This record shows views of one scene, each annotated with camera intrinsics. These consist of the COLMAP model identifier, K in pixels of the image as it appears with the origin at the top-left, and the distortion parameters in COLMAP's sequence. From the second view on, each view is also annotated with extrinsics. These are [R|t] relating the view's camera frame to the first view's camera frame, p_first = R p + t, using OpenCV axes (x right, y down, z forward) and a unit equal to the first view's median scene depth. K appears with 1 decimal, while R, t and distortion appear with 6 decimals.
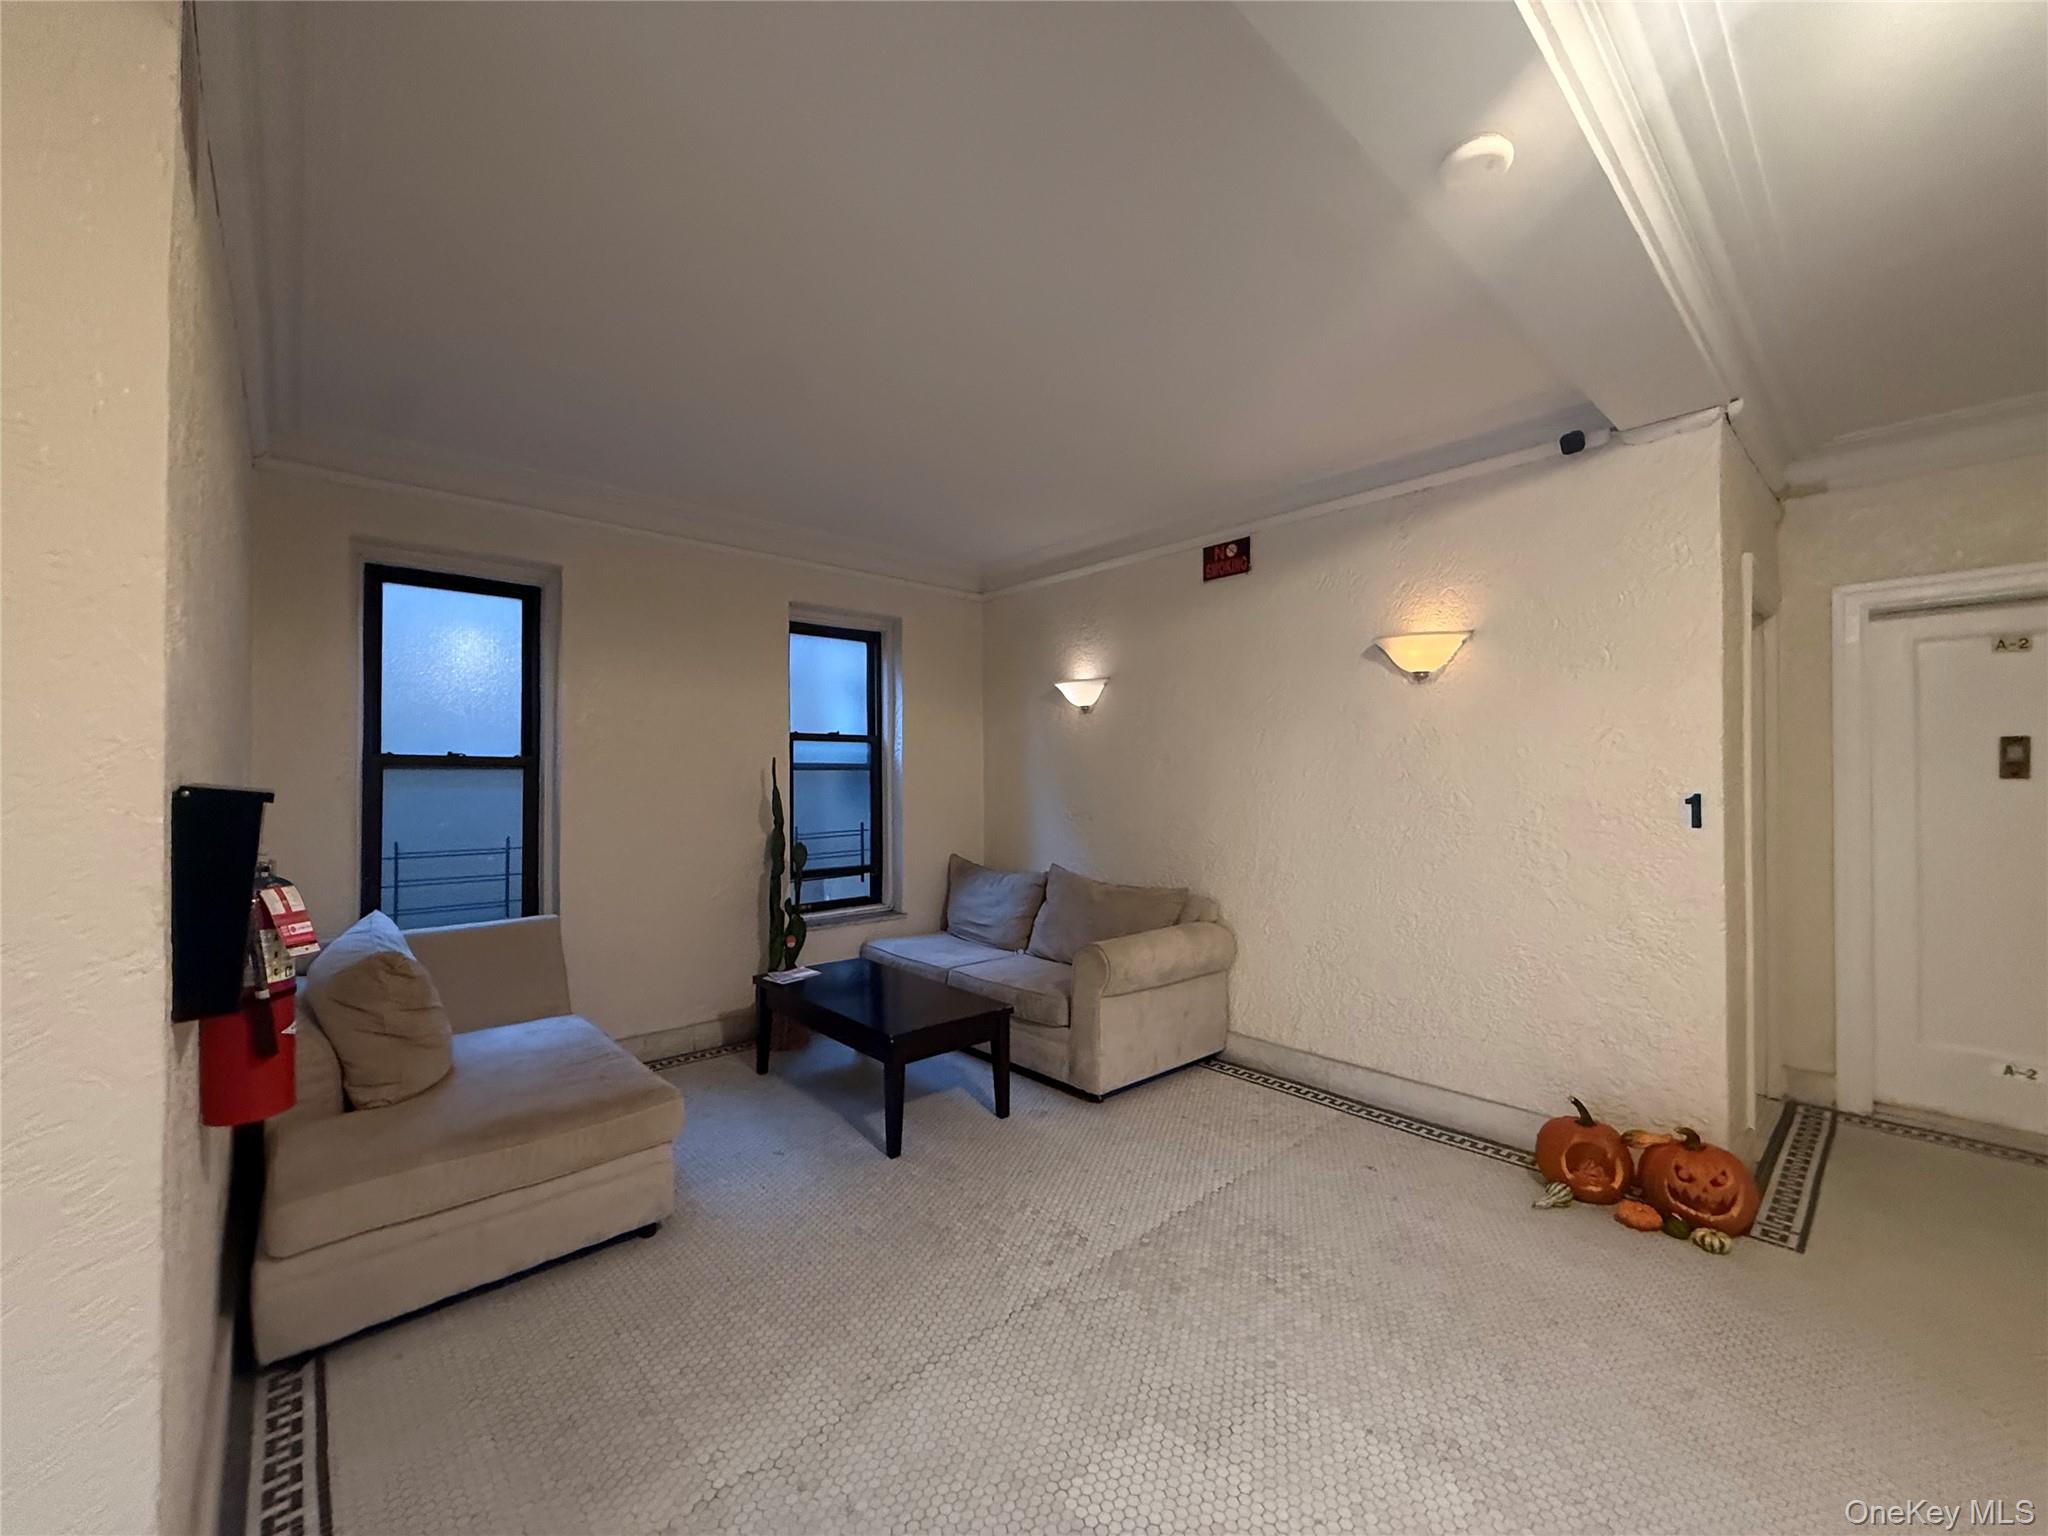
lens RADIAL K [[812.7, 0, 1024.0], [0, 812.7, 768.0], [0, 0, 1]] dist [0.001277, 0.000096]
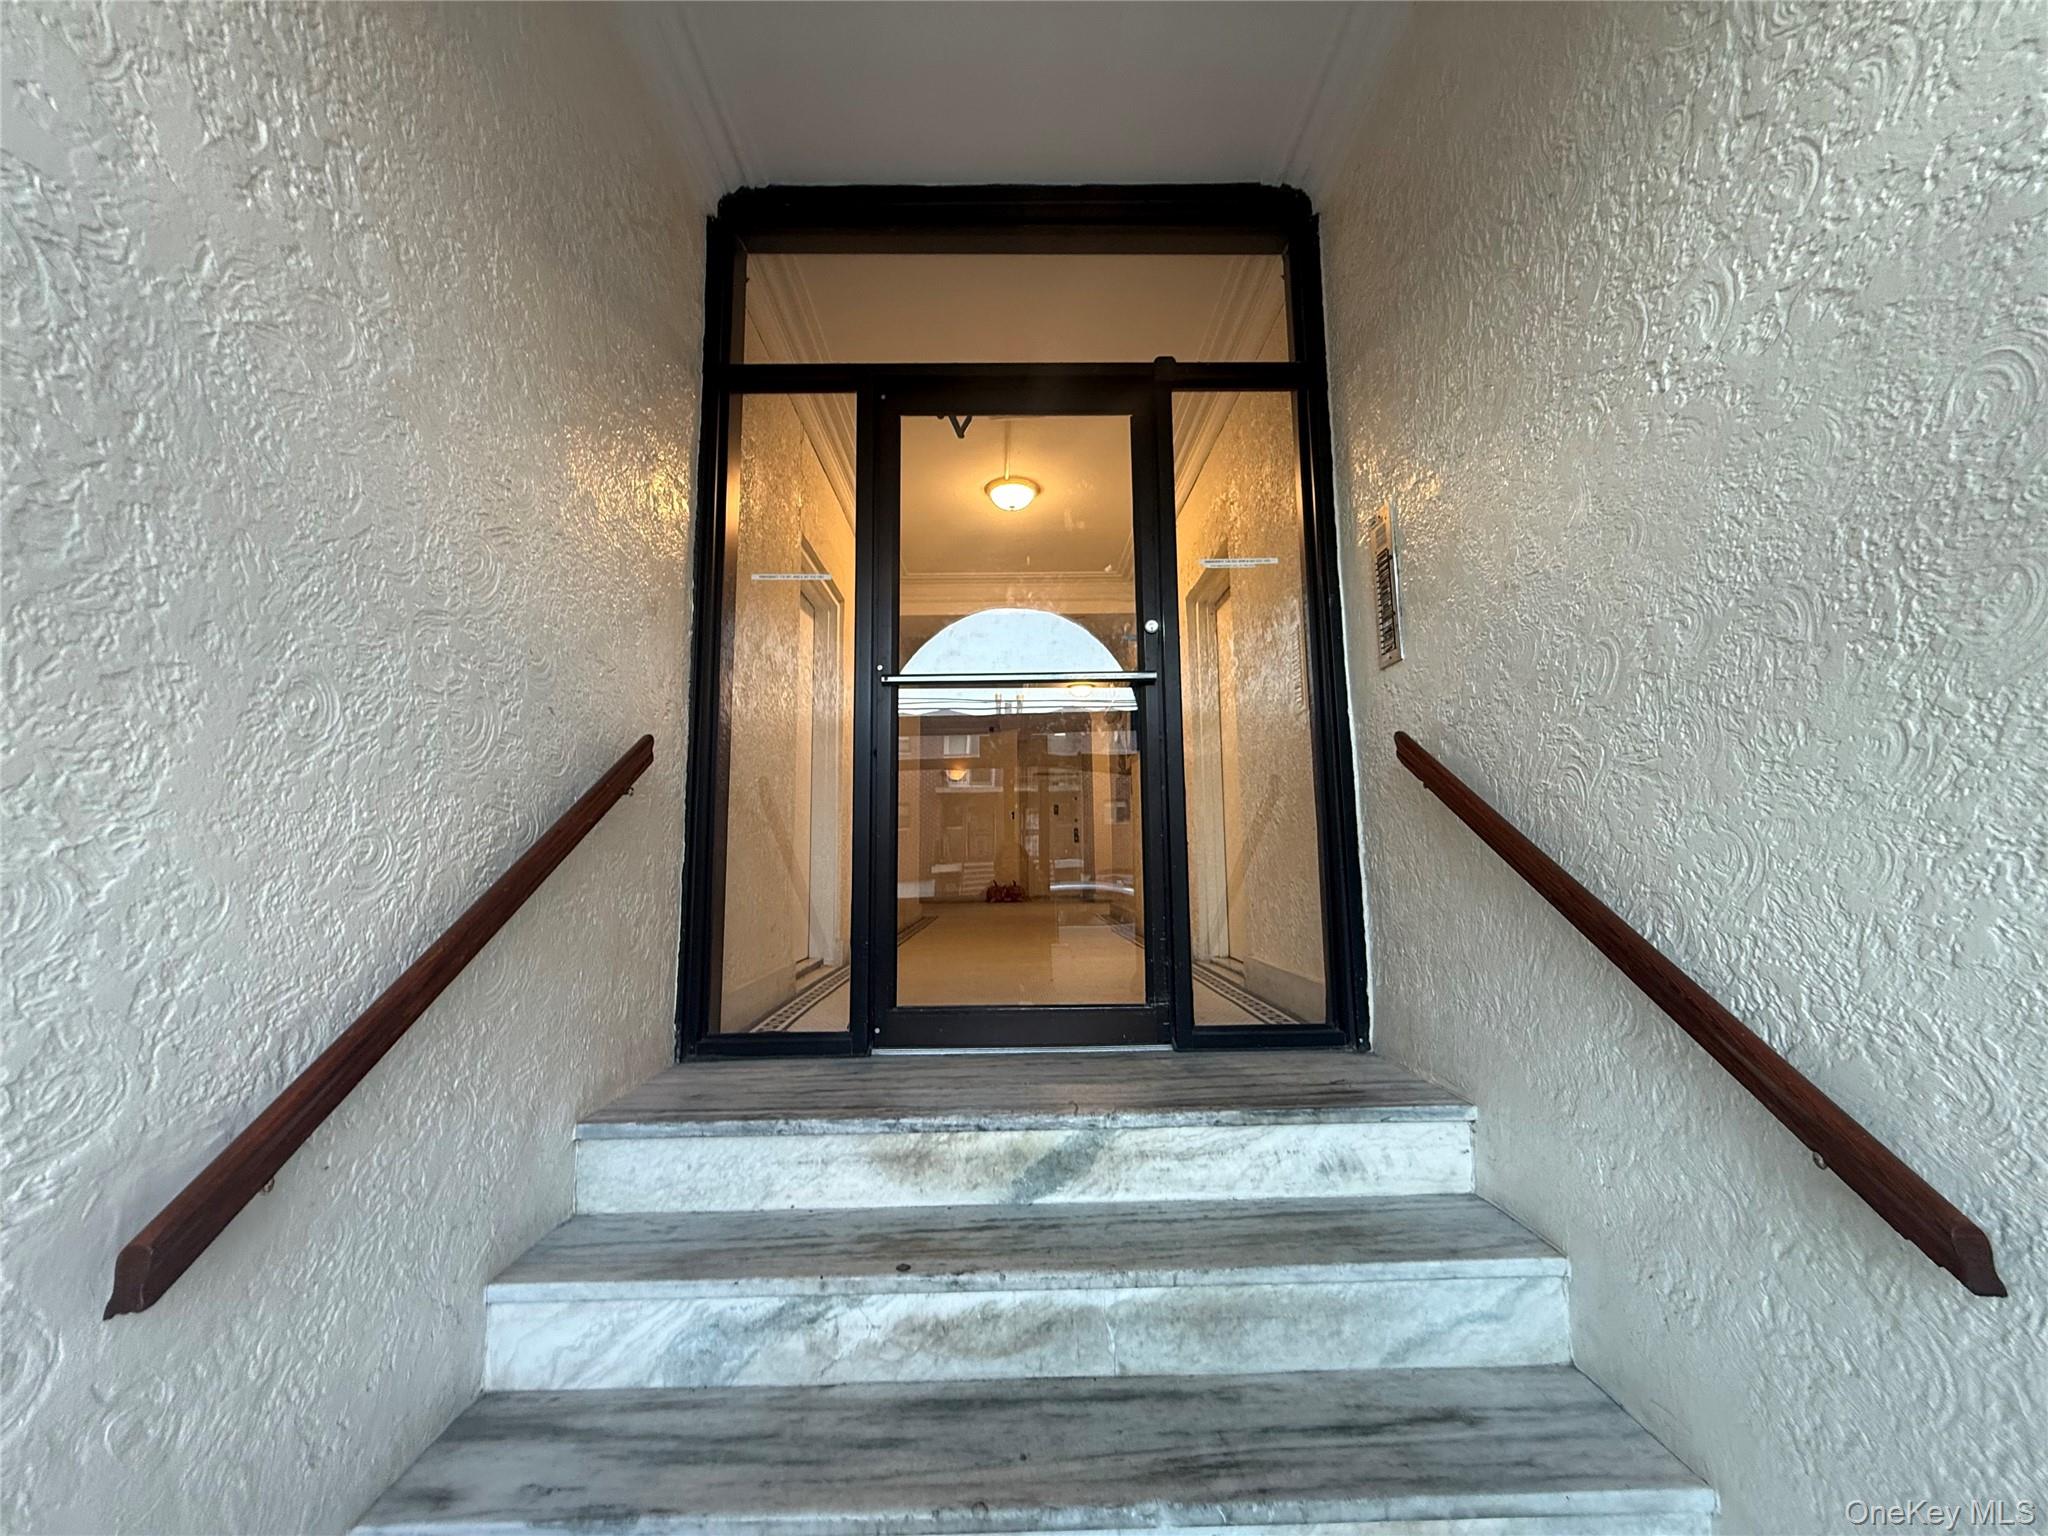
lens RADIAL K [[812.7, 0, 1024.0], [0, 812.7, 768.0], [0, 0, 1]] dist [0.001277, 0.000096]
pose [[0.653316, 0.087387, 0.752025, -2.370325], [-0.001569, 0.993470, -0.114080, 0.287099], [-0.757083, 0.073350, 0.649187, -1.846644]]
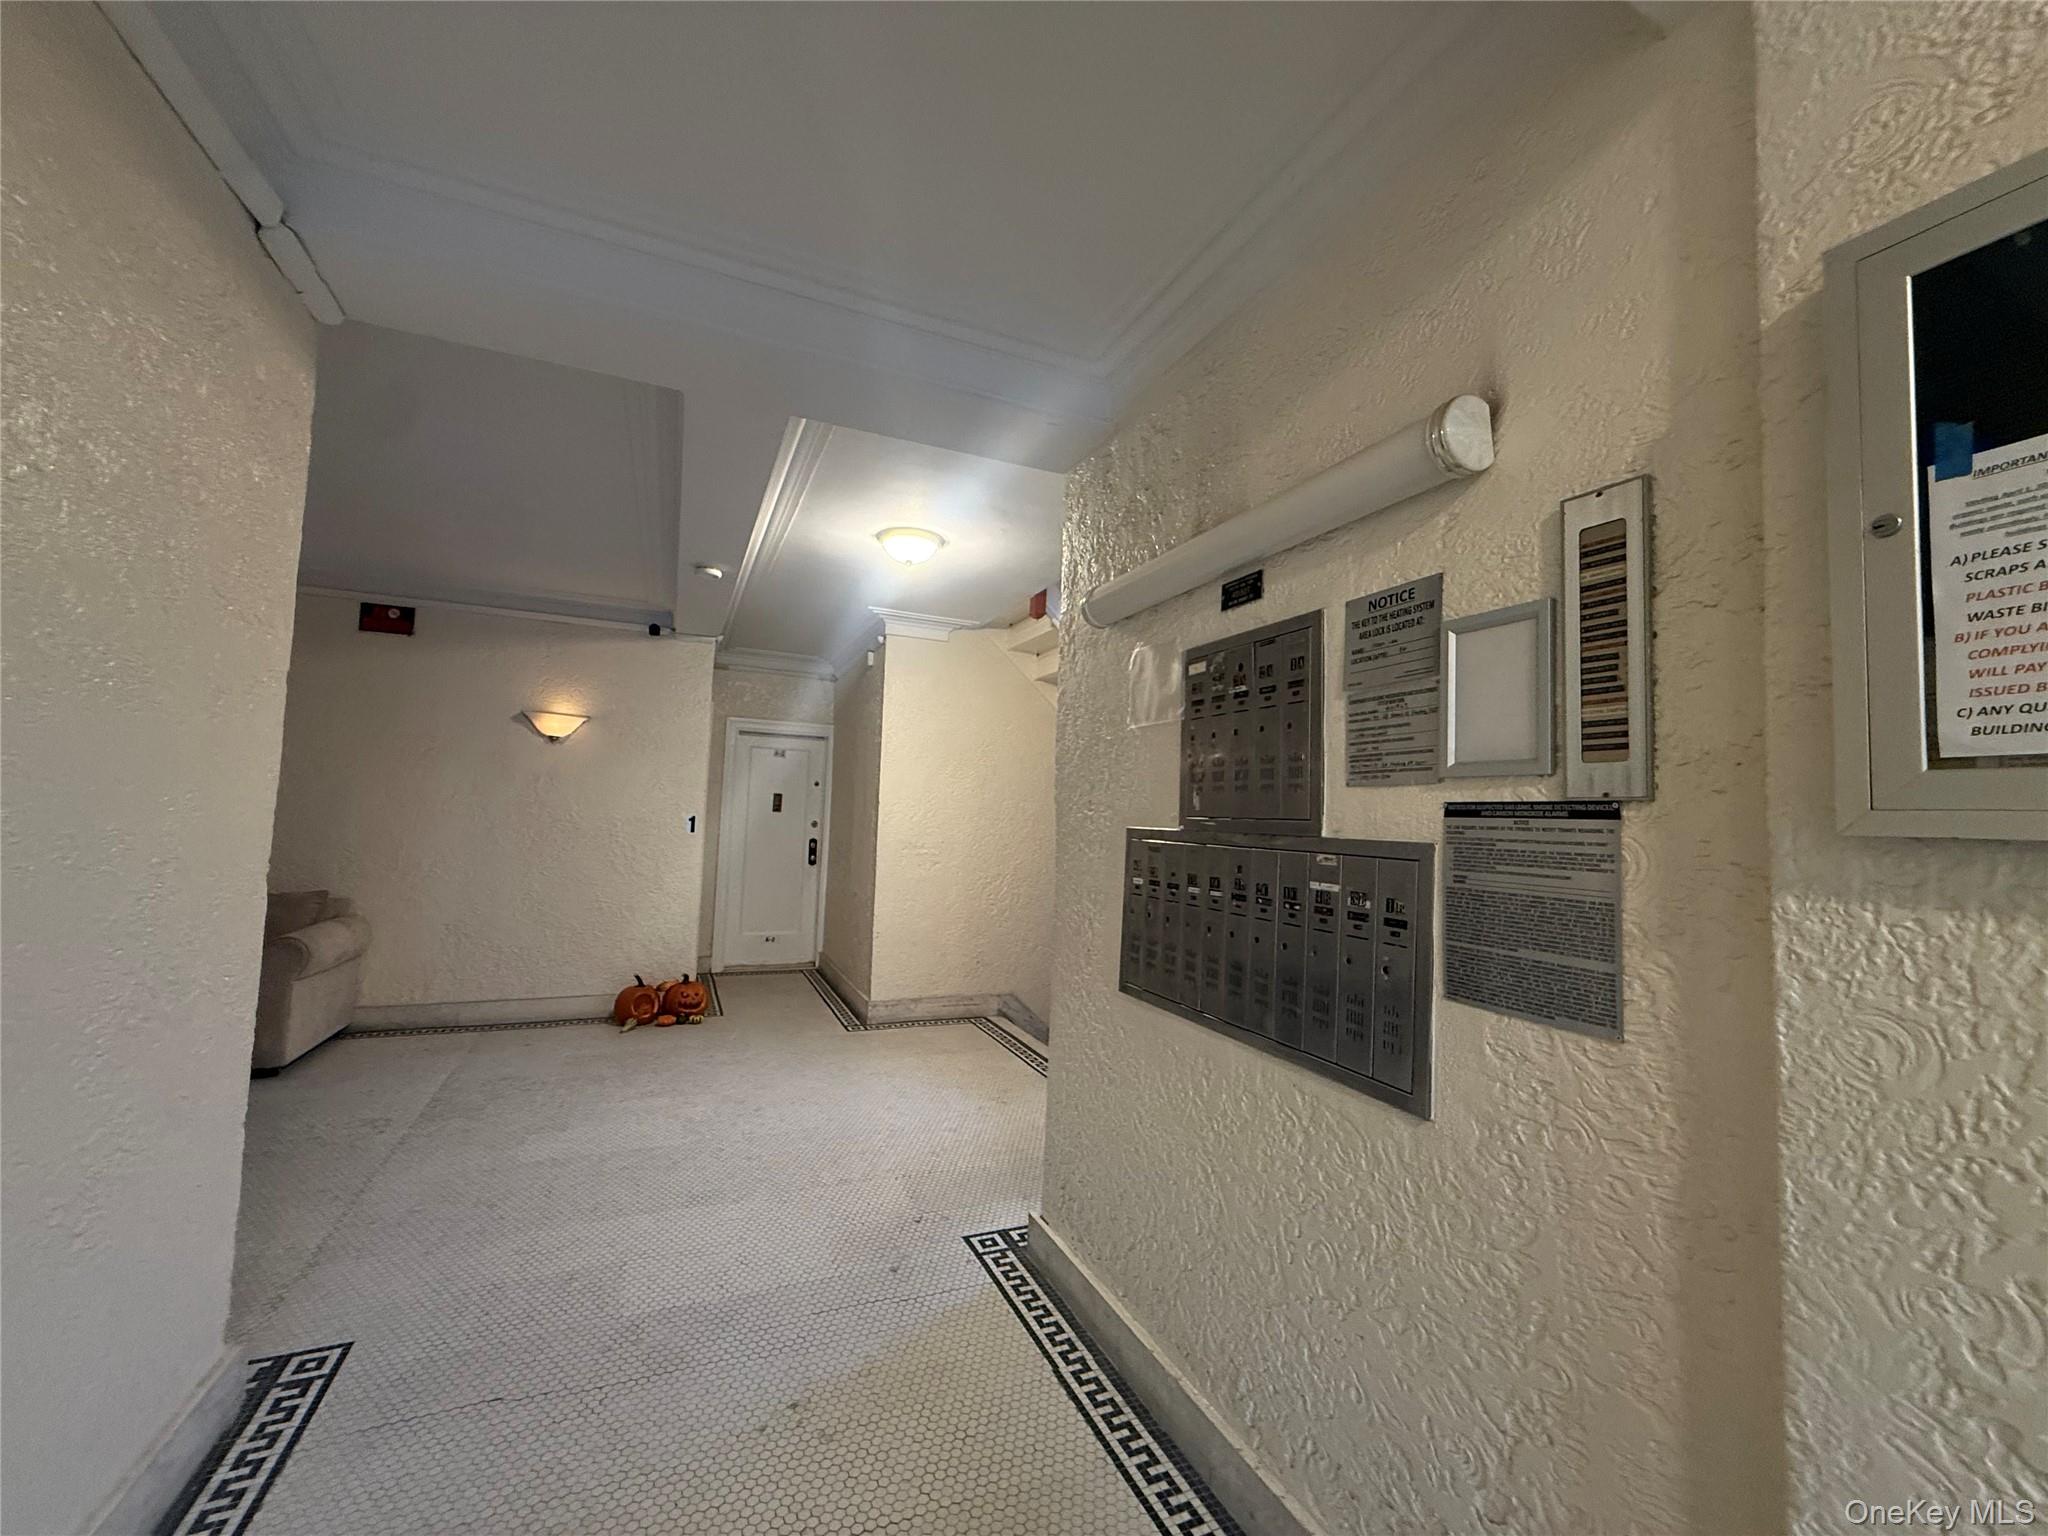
lens RADIAL K [[812.7, 0, 1024.0], [0, 812.7, 768.0], [0, 0, 1]] dist [0.001277, 0.000096]
pose [[0.309841, 0.073653, 0.947931, -0.833458], [-0.045329, 0.997006, -0.062649, 0.001878], [-0.949707, -0.023557, 0.312251, -0.419662]]
